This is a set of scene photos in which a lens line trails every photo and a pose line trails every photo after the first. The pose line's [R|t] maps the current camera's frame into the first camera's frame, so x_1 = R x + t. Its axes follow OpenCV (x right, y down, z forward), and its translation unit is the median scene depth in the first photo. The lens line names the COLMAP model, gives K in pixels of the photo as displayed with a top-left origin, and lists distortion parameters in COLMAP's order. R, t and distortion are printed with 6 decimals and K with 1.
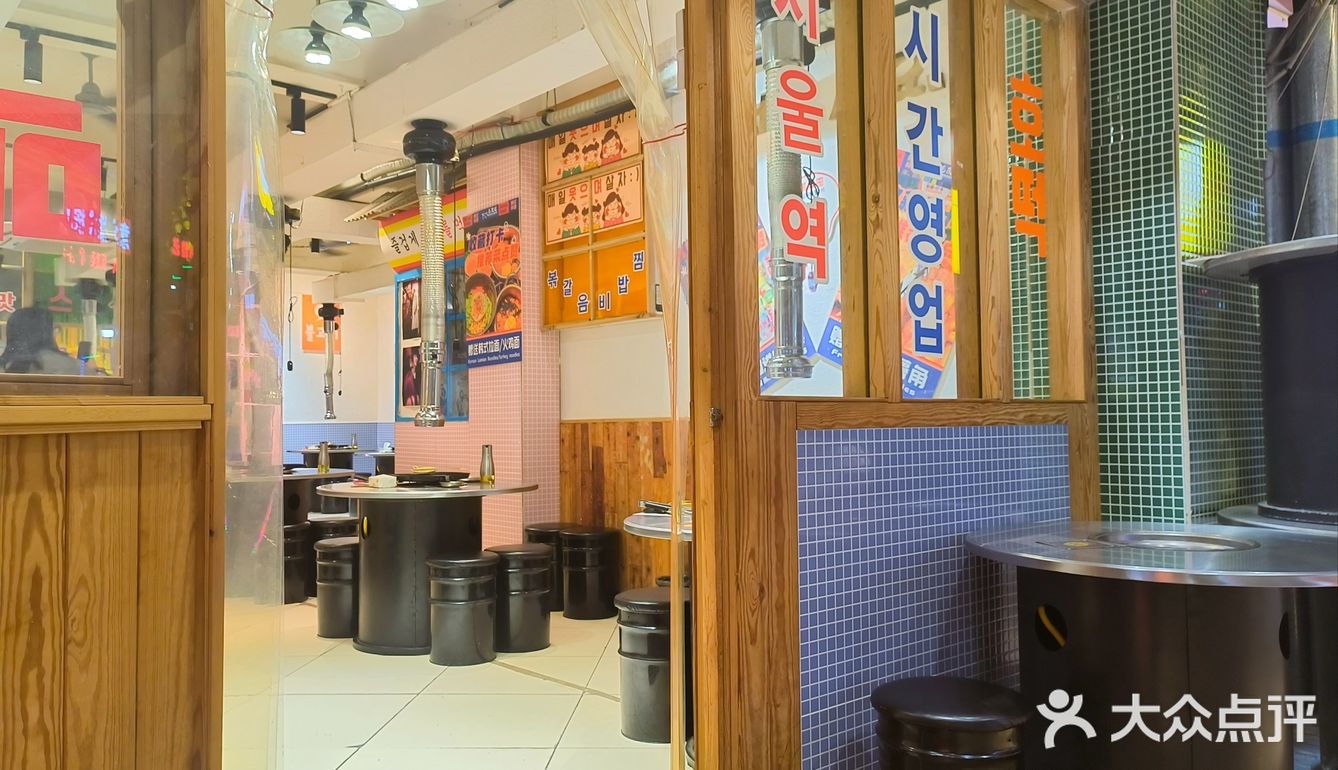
lens RADIAL K [[1023.6, 0, 669.2], [0, 1023.6, 384.7], [0, 0, 1]] dist [0.022521, 0.004604]
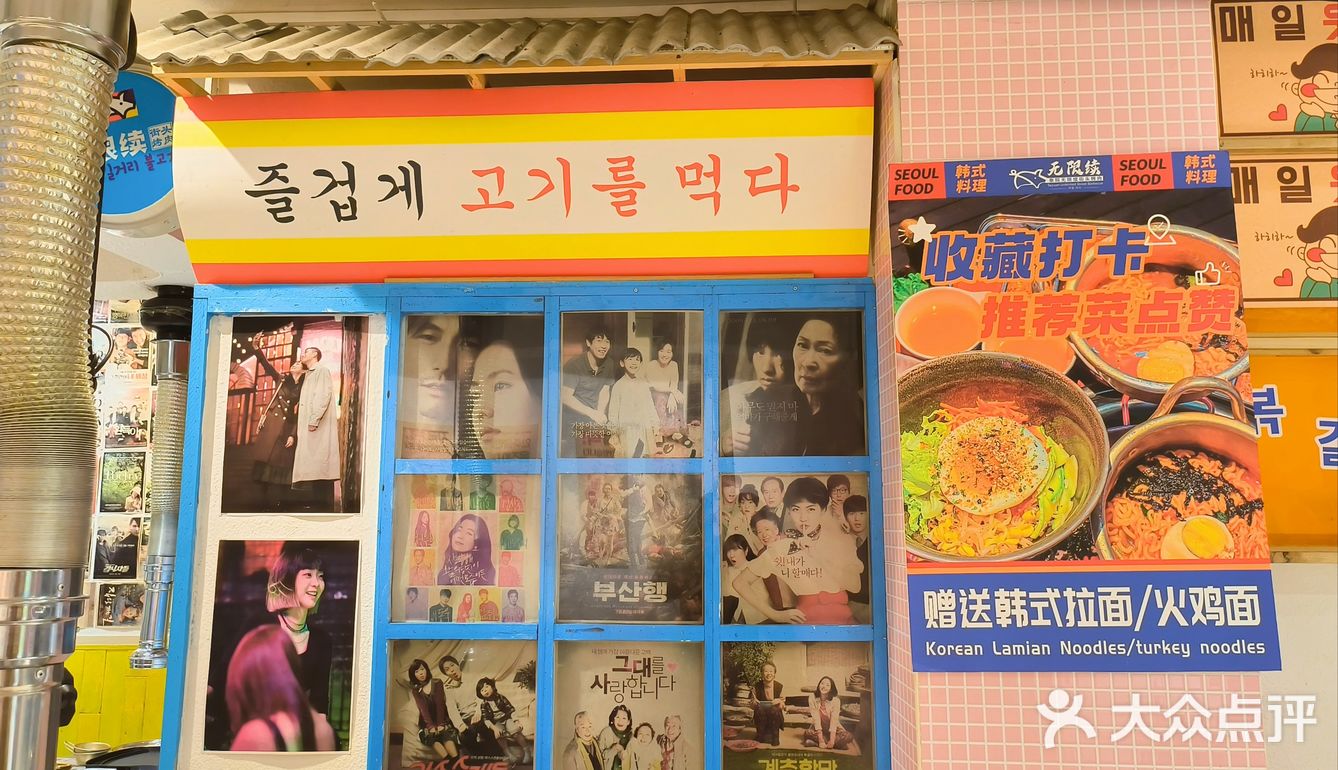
lens RADIAL K [[1023.6, 0, 669.8], [0, 1023.6, 384.7], [0, 0, 1]] dist [0.022521, 0.004604]
pose [[0.689638, 0.108140, 0.716034, -0.479289], [-0.035755, 0.992666, -0.115483, -0.062892], [-0.723271, 0.054039, 0.688447, 0.876088]]
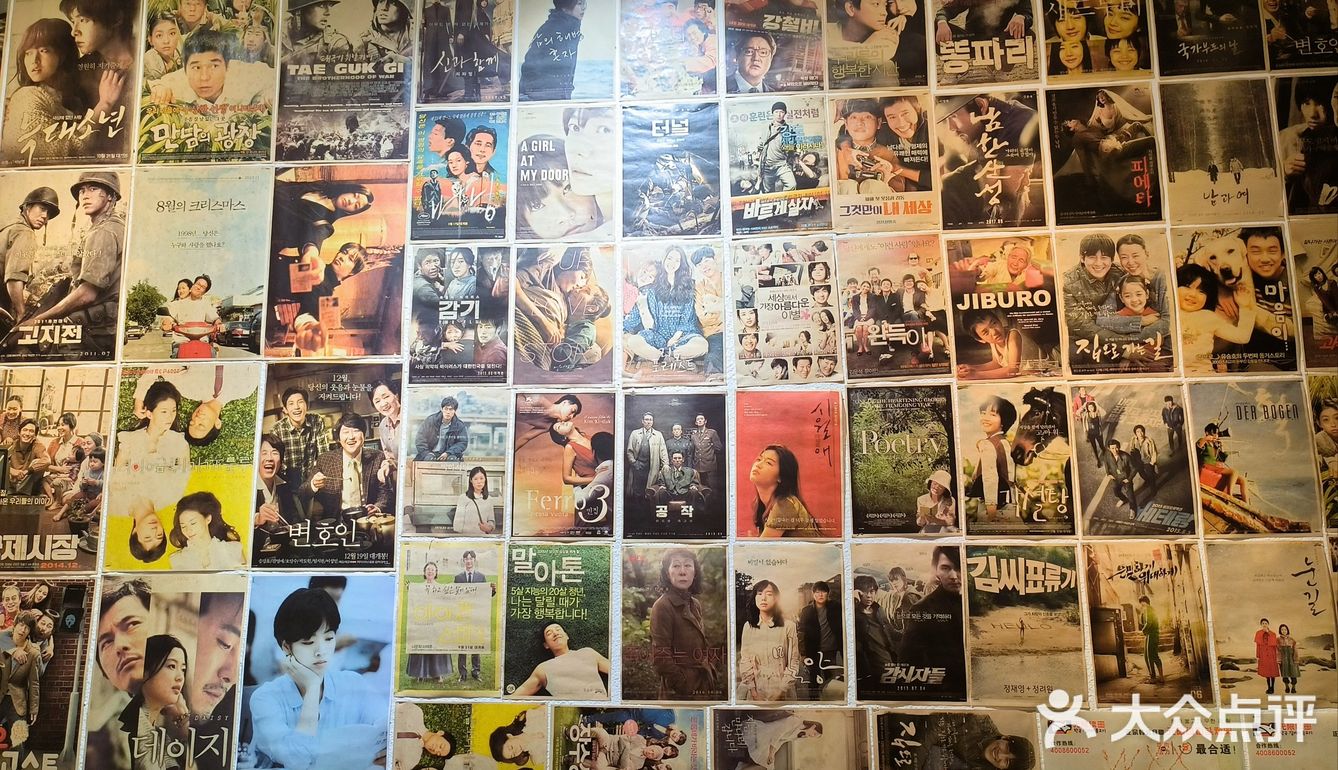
lens RADIAL K [[1023.6, 0, 667.9], [0, 1023.6, 384.5], [0, 0, 1]] dist [0.022521, 0.004604]
pose [[0.729074, 0.116674, 0.674417, -0.473893], [-0.031861, 0.990081, -0.136840, -0.053155], [-0.683693, 0.078279, 0.725560, 1.185340]]
